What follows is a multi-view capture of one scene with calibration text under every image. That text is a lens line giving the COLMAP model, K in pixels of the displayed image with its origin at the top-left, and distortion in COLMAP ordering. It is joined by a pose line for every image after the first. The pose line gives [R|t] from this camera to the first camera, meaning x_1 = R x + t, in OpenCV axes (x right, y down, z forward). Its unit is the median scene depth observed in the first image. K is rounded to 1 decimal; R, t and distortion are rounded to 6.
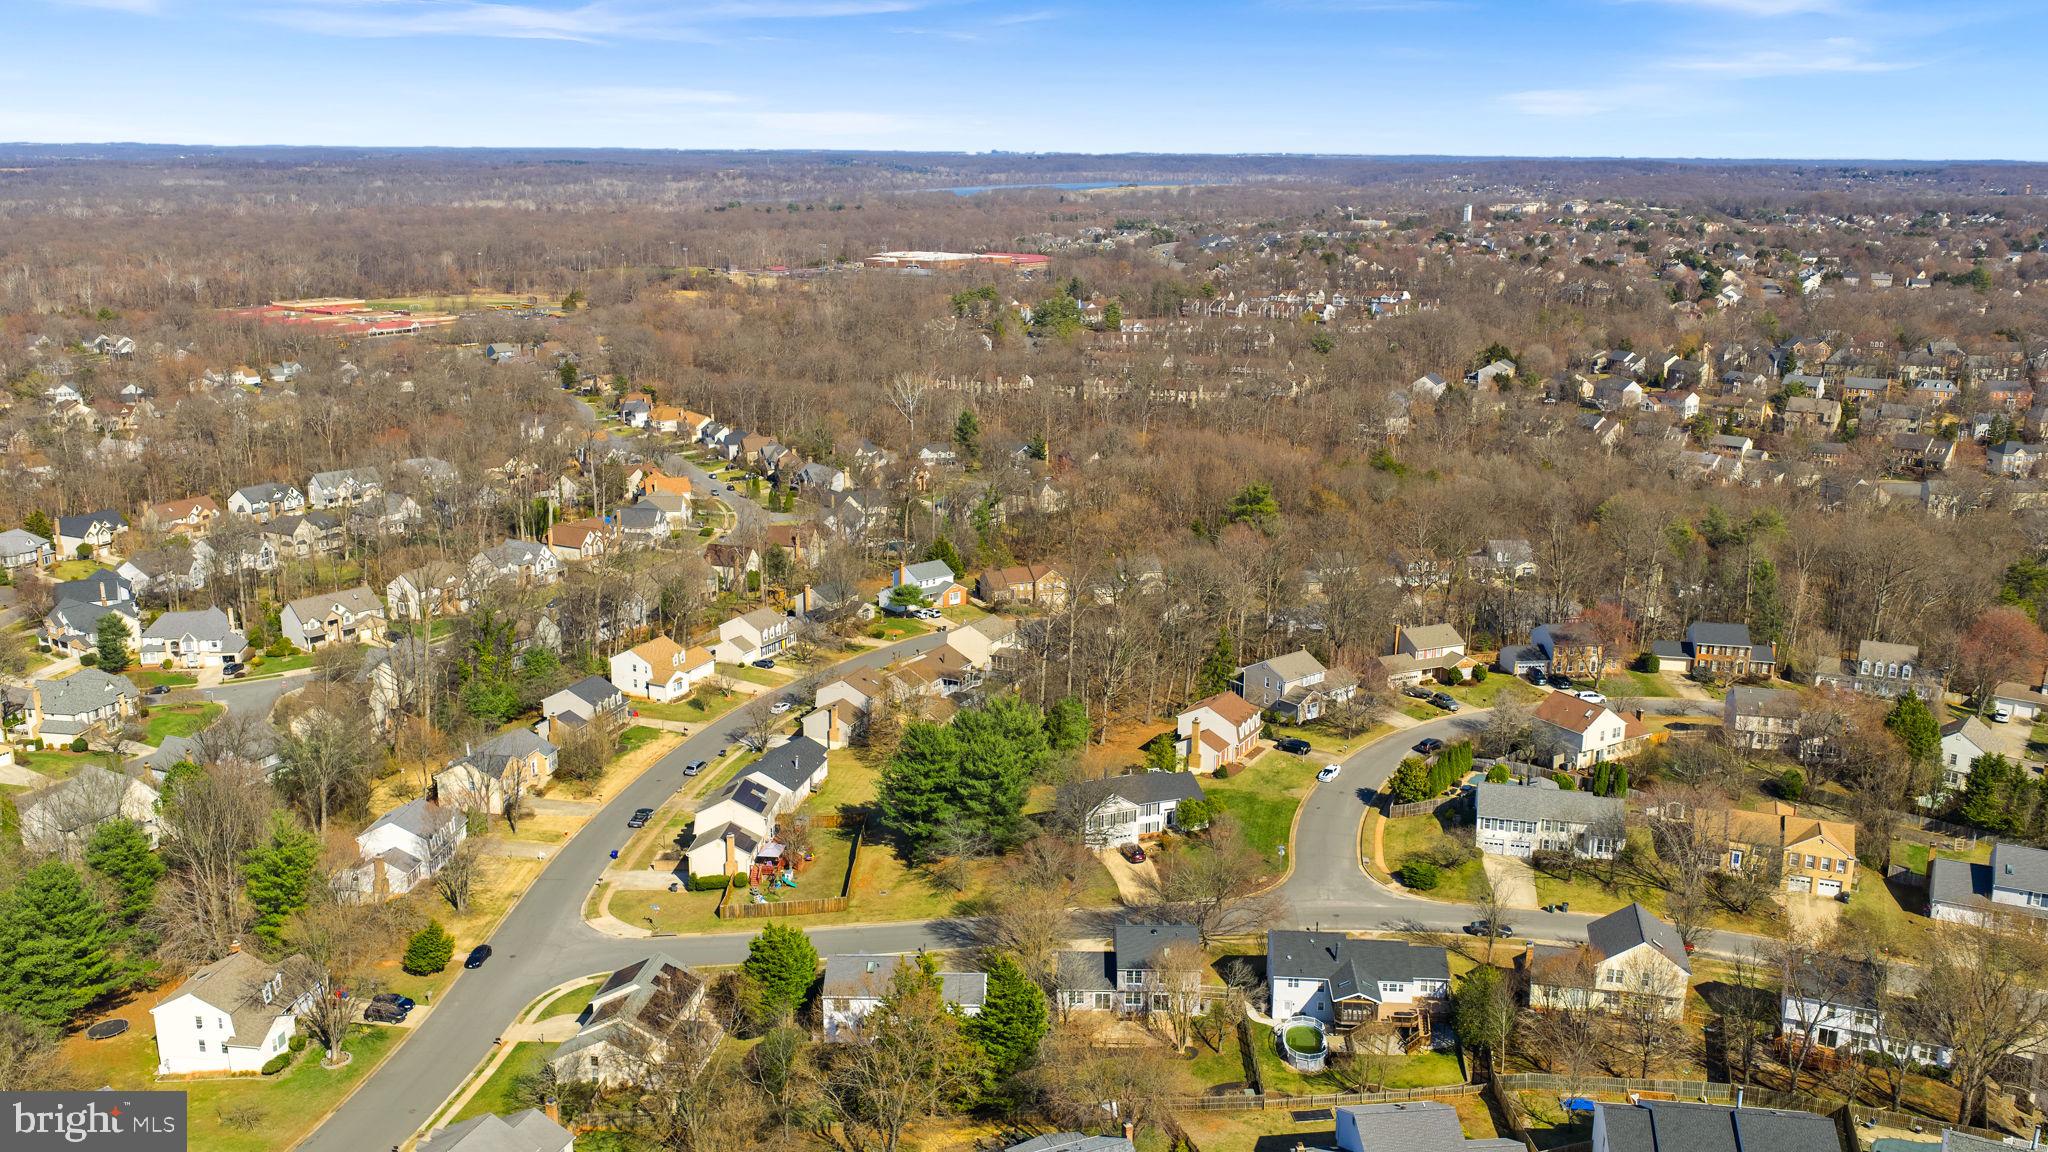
lens RADIAL K [[1702.9, 0, 1024.0], [0, 1702.9, 576.0], [0, 0, 1]] dist [0.003277, -0.004287]
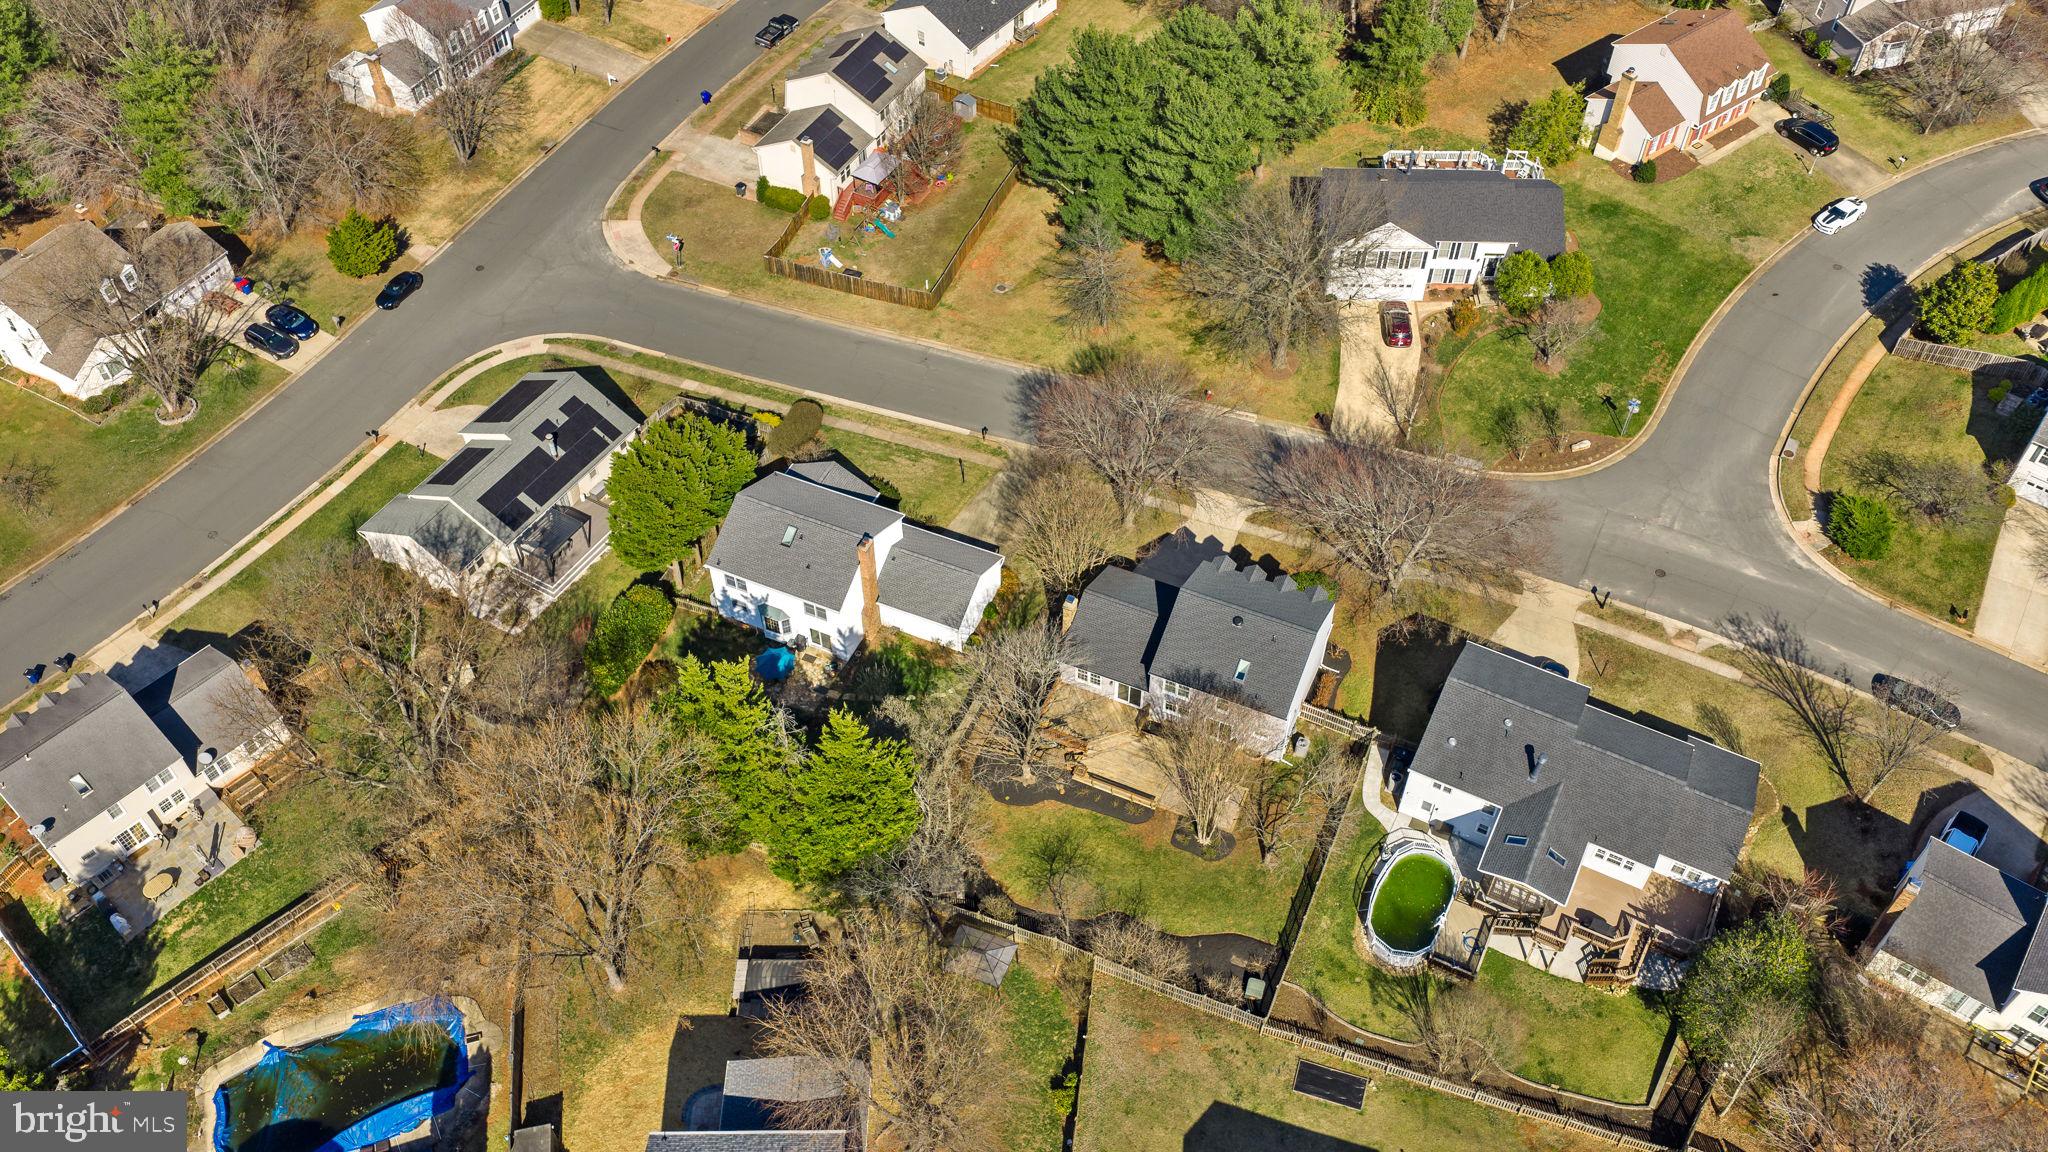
lens RADIAL K [[1702.9, 0, 1024.0], [0, 1702.9, 576.0], [0, 0, 1]] dist [0.003277, -0.004287]
pose [[0.918652, 0.297316, -0.260156, 0.125244], [-0.092525, 0.802112, 0.589963, -0.108315], [0.384080, -0.517900, 0.764371, 0.441798]]
